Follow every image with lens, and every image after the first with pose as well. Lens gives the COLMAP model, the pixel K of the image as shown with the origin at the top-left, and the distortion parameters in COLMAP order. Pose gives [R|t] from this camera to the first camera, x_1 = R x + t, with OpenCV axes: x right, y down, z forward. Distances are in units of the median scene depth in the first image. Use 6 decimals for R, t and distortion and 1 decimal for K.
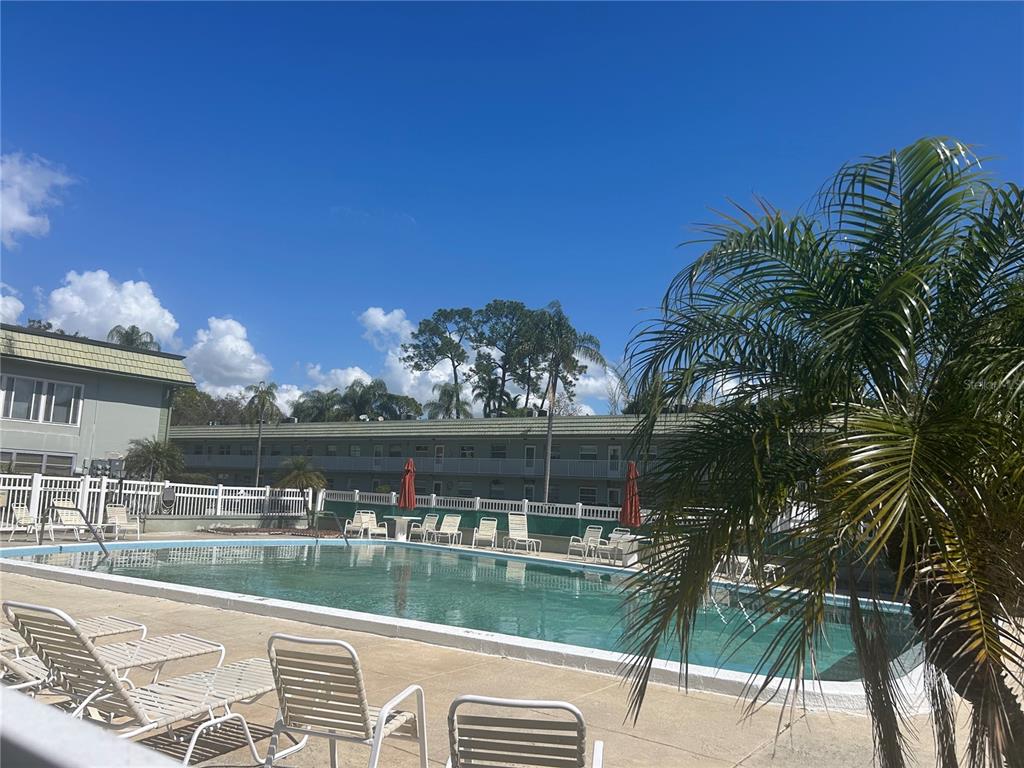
lens RADIAL K [[786.4, 0, 512.0], [0, 786.4, 384.0], [0, 0, 1]] dist [0.058275, -0.061853]
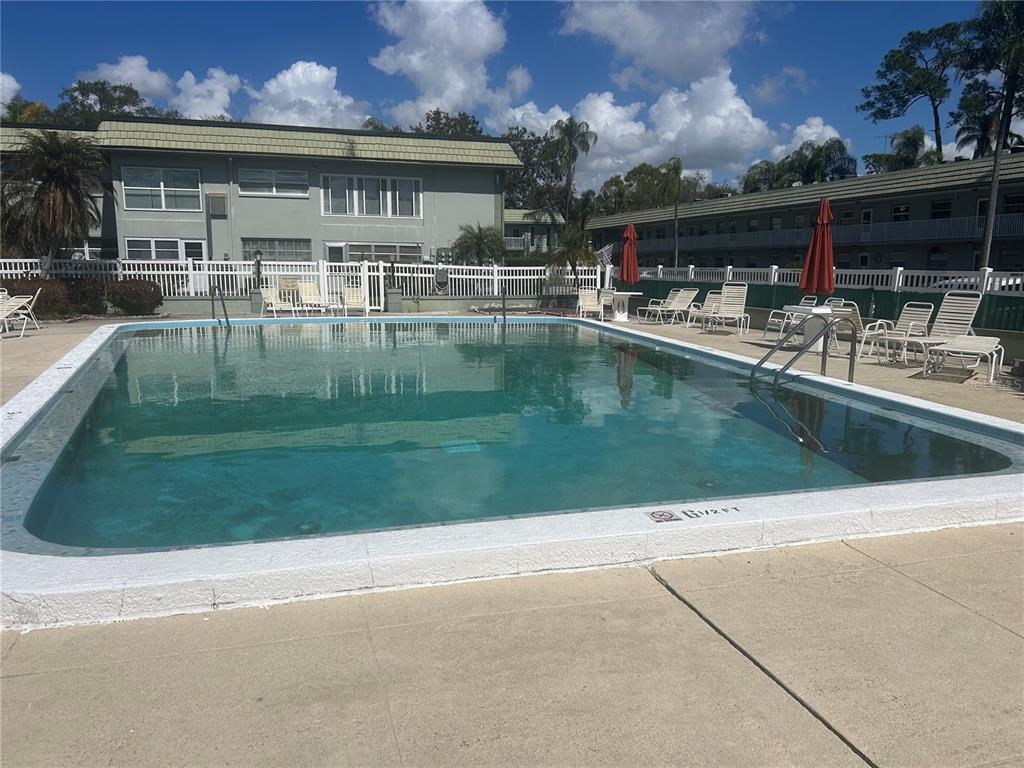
lens RADIAL K [[786.4, 0, 512.0], [0, 786.4, 384.0], [0, 0, 1]] dist [0.058275, -0.061853]
pose [[0.796448, 0.045566, -0.602987, 0.219687], [0.116655, 0.966849, 0.227144, 0.042087], [0.593348, -0.251250, 0.764730, 0.184076]]
